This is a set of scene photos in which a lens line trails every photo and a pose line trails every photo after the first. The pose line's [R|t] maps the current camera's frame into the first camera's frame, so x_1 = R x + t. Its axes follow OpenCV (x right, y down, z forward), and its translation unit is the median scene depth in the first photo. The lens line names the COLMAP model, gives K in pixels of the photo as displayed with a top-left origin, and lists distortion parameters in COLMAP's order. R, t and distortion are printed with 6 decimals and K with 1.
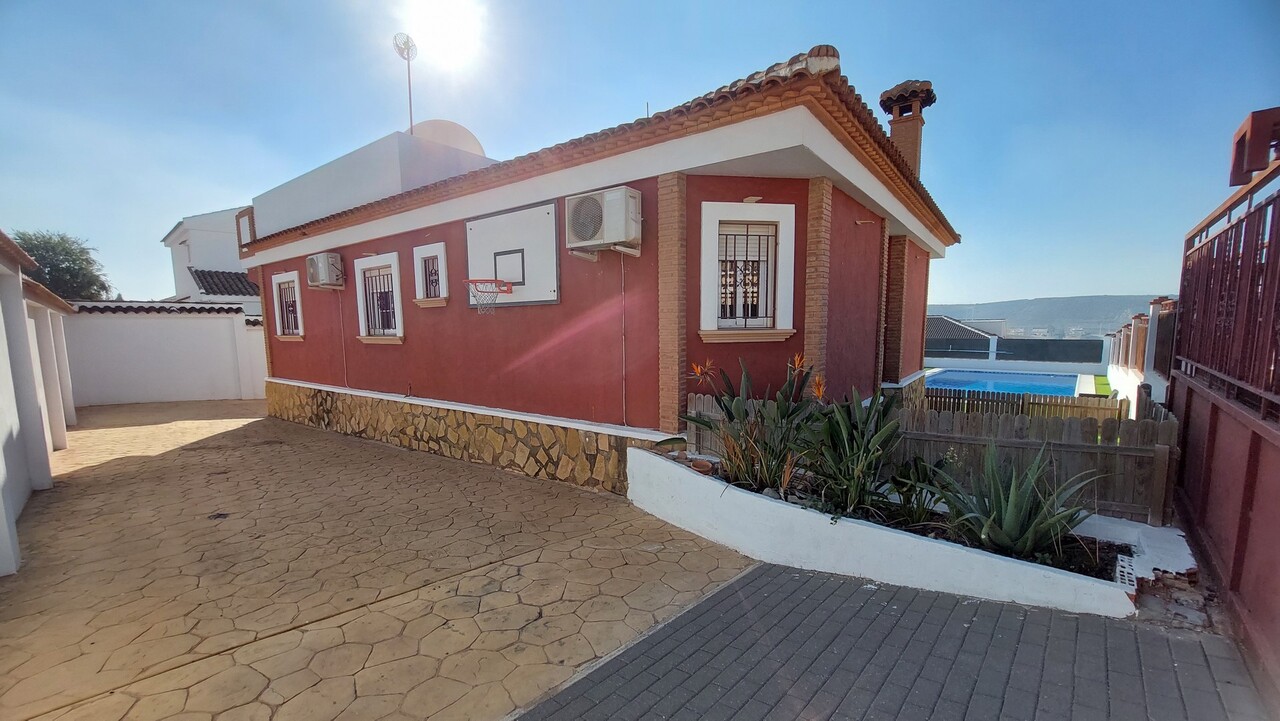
lens RADIAL K [[486.4, 0, 628.7], [0, 486.4, 373.3], [0, 0, 1]] dist [-0.013056, 0.000032]
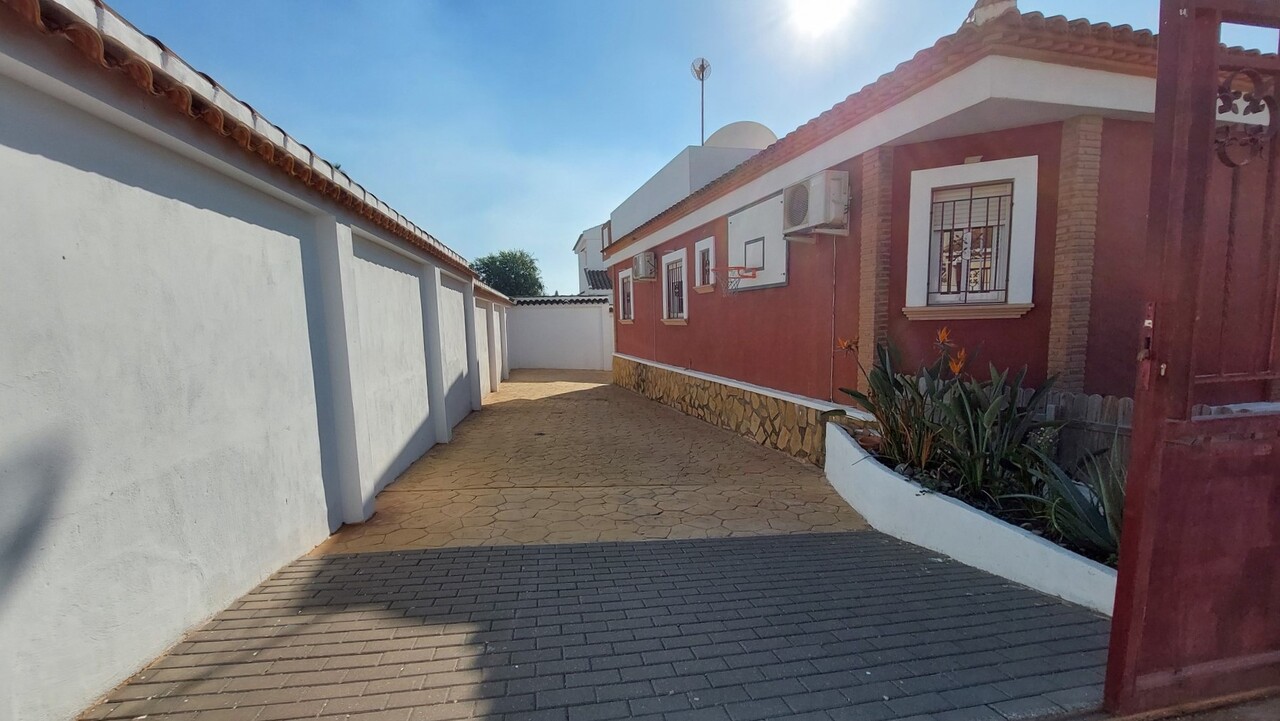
lens RADIAL K [[499.1, 0, 640.0], [0, 499.1, 360.5], [0, 0, 1]] dist [-0.001636, -0.000162]
pose [[0.808763, 0.042263, -0.586614, 0.222878], [-0.041134, 0.999037, 0.015265, 0.016552], [0.586695, 0.011784, 0.809723, -0.070865]]
